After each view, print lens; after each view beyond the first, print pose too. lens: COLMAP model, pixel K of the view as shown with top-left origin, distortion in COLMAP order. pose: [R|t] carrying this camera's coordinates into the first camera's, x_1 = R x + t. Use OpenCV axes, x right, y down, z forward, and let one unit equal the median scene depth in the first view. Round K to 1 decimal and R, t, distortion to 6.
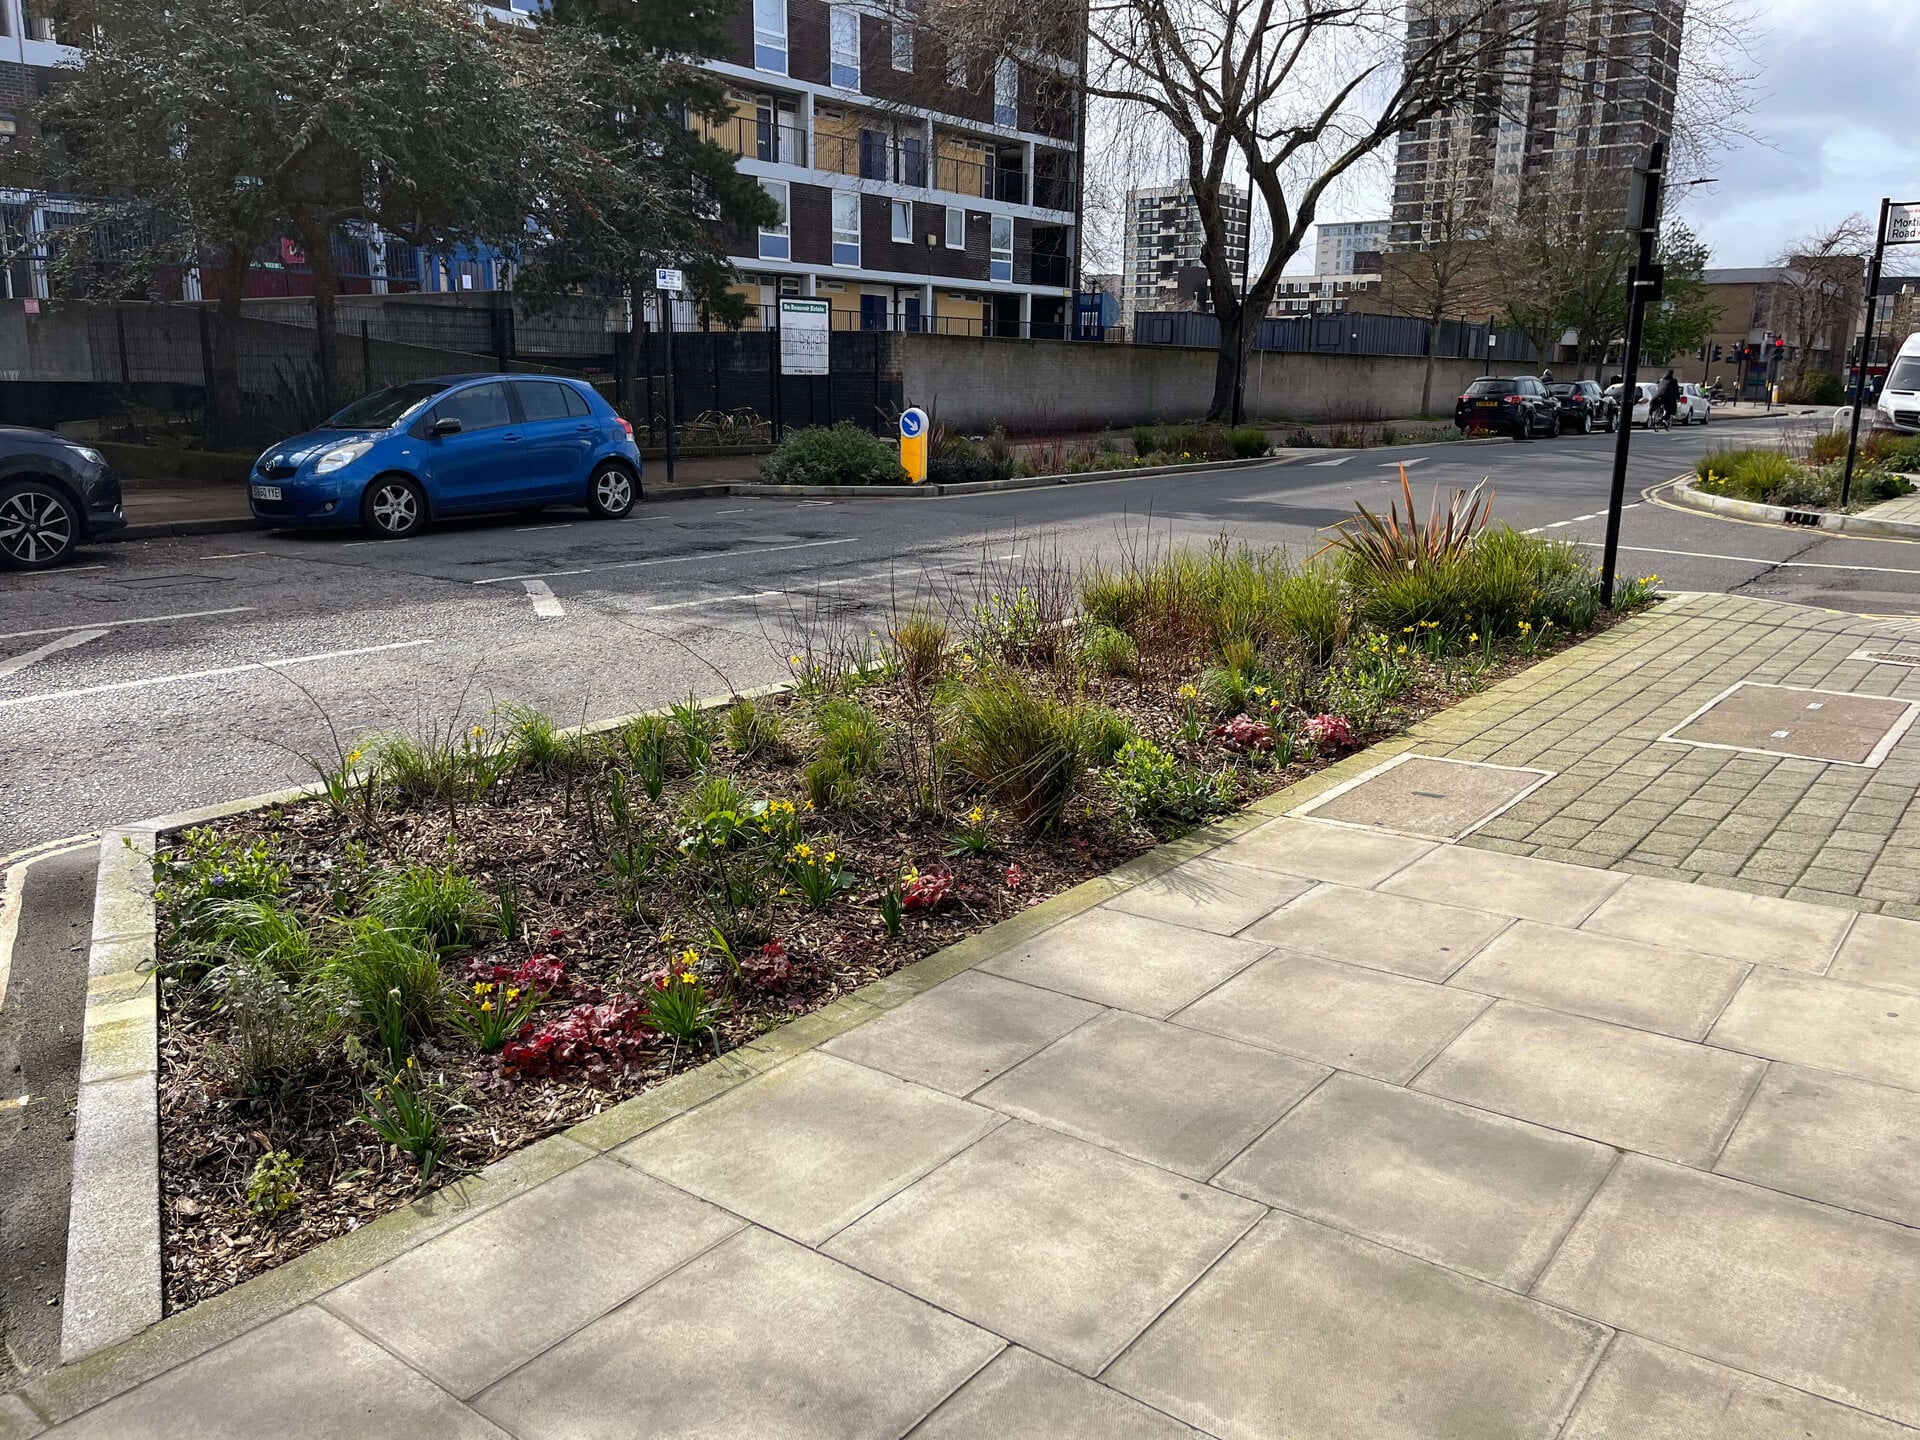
lens RADIAL K [[1463.7, 0, 961.1], [0, 1463.7, 709.8], [0, 0, 1]] dist [0.055613, -0.071571]
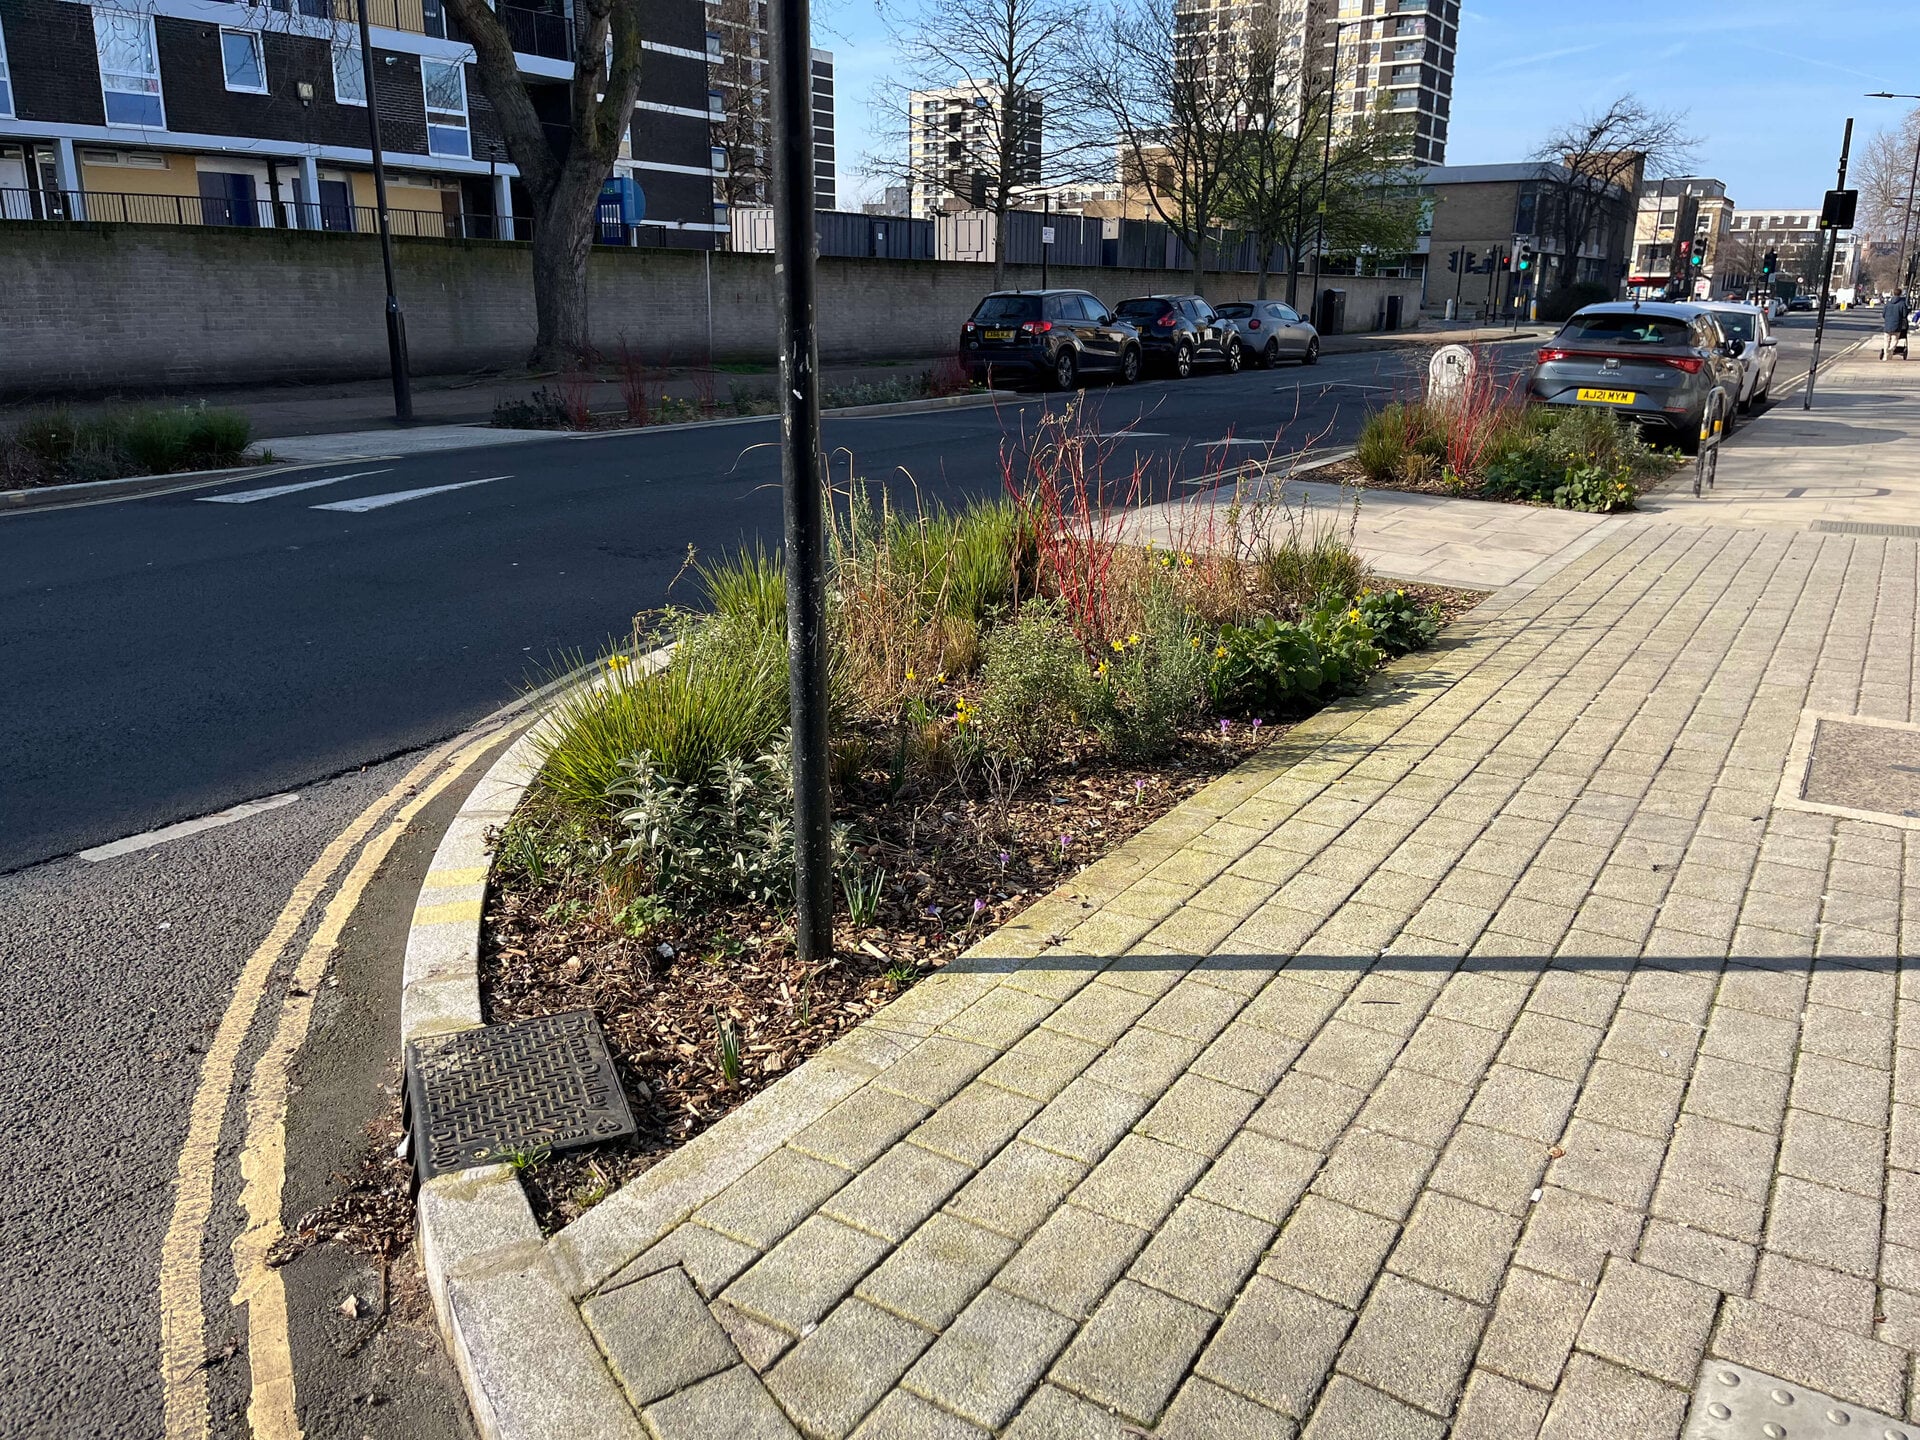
lens RADIAL K [[1463.7, 0, 960.6], [0, 1463.7, 719.1], [0, 0, 1]] dist [0.055613, -0.071571]
pose [[0.994317, -0.037372, 0.099686, 0.186926], [0.031641, 0.997787, 0.058474, -0.055950], [-0.101650, -0.054987, 0.993299, 0.255550]]
